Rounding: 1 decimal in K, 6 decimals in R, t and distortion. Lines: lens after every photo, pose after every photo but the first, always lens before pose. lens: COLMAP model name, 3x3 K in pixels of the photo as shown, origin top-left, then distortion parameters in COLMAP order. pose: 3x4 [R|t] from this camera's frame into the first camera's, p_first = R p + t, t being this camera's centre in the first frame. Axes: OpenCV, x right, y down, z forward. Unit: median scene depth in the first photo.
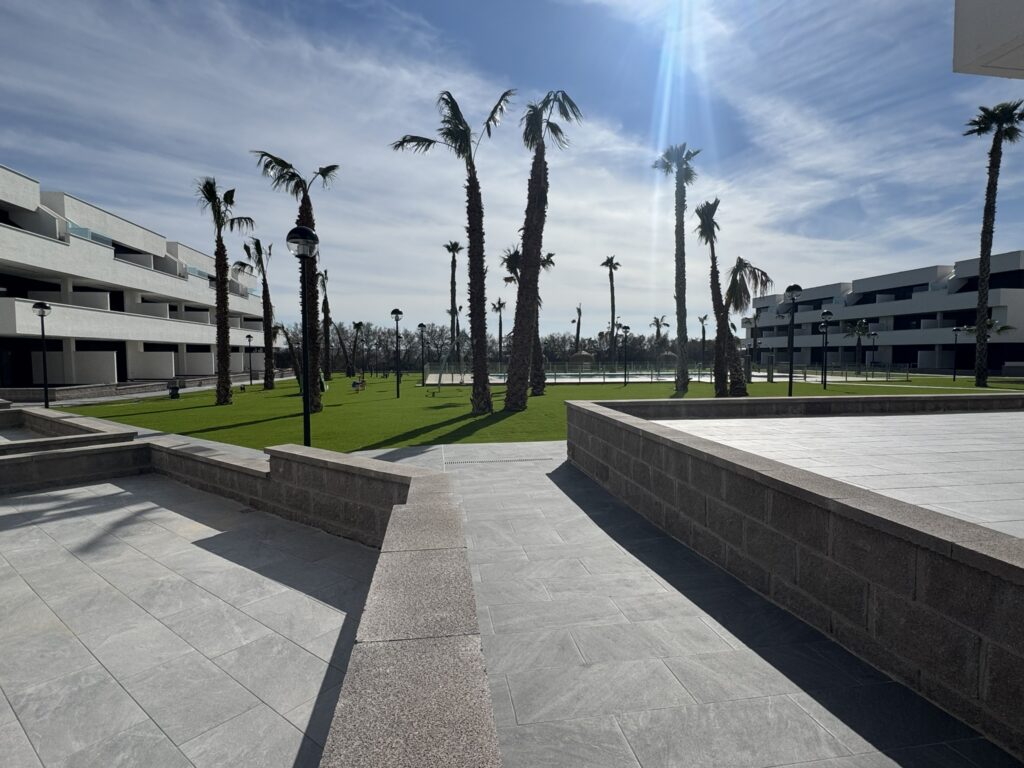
lens RADIAL K [[539.1, 0, 512.5], [0, 539.1, 383.3], [0, 0, 1]] dist [-0.001138, -0.000234]
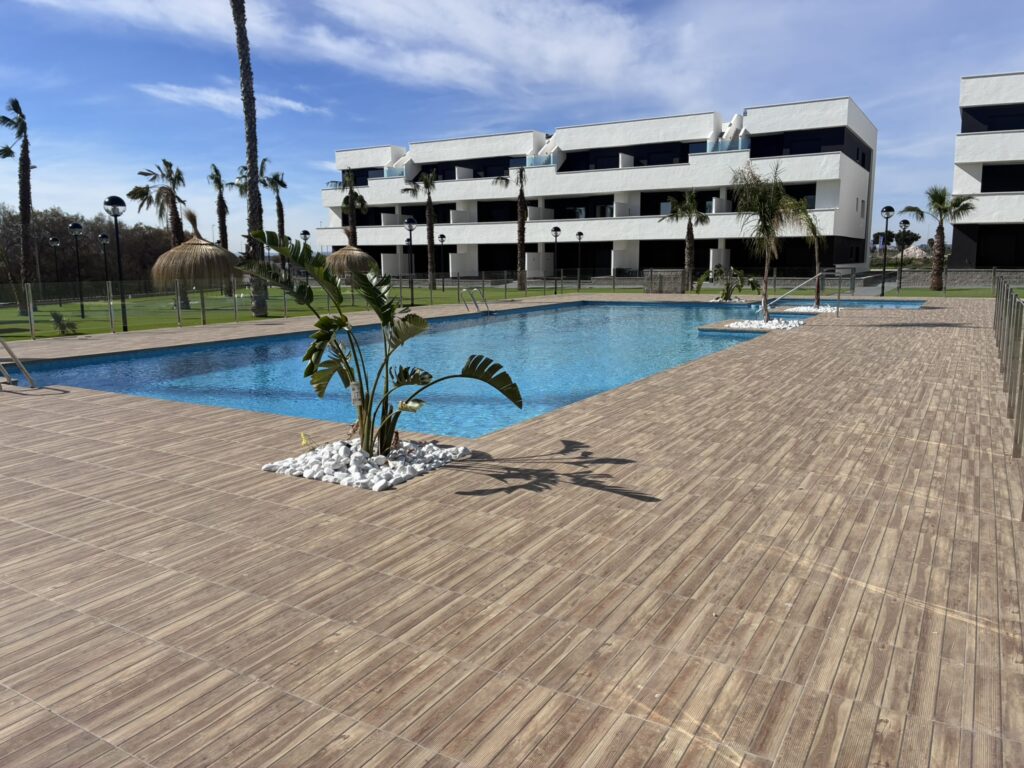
lens RADIAL K [[771.5, 0, 512.8], [0, 771.5, 382.2], [0, 0, 1]] dist [0.052299, 0.003475]
pose [[0.633984, -0.129138, 0.762488, -0.069141], [0.050639, 0.990776, 0.125696, -0.025386], [-0.771687, -0.041078, 0.634675, 0.469629]]
